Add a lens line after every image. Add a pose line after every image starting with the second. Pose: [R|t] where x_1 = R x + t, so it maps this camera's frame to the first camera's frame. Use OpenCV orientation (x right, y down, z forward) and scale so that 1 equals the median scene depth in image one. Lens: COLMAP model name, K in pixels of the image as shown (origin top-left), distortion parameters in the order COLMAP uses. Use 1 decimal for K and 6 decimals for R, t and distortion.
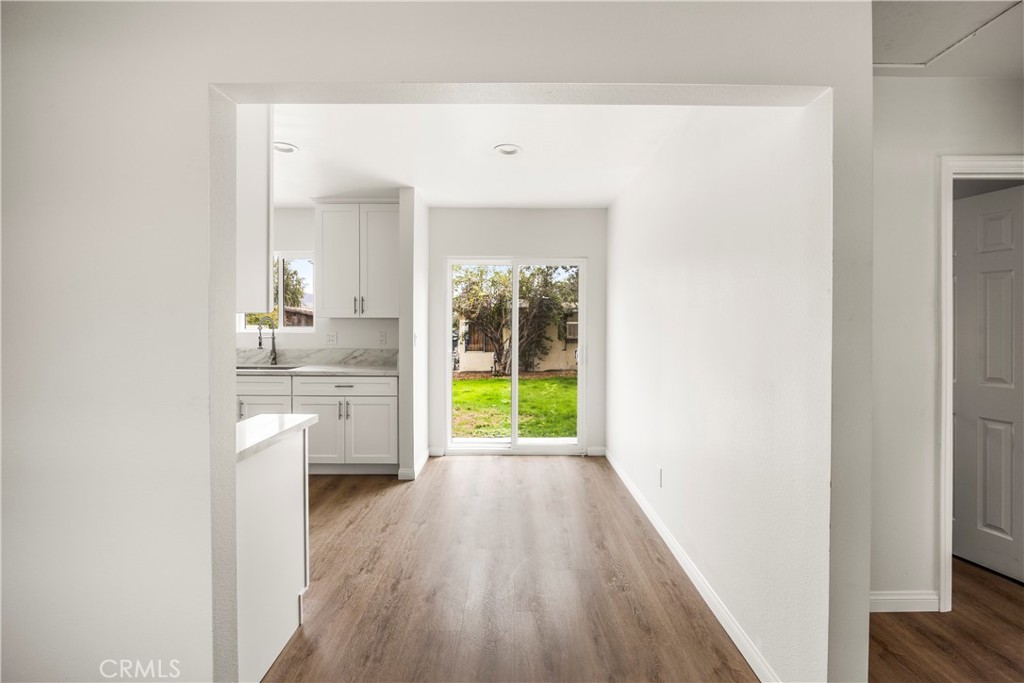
lens RADIAL K [[443.0, 0, 512.5], [0, 443.0, 330.0], [0, 0, 1]] dist [-0.001370, -0.000238]
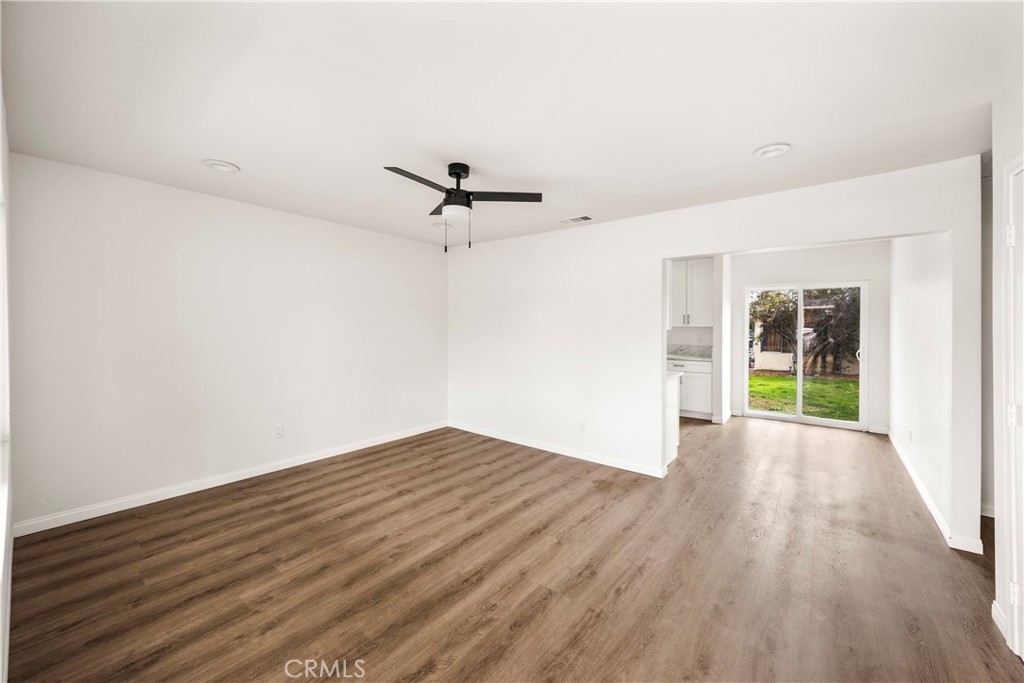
lens RADIAL K [[392.5, 0, 515.6], [0, 392.5, 328.9], [0, 0, 1]] dist [-0.002969, 0.000340]
pose [[0.785464, 0.002275, -0.618904, 0.028889], [-0.004162, 0.999990, -0.001607, -0.005535], [0.618894, 0.003838, 0.785465, -0.238104]]
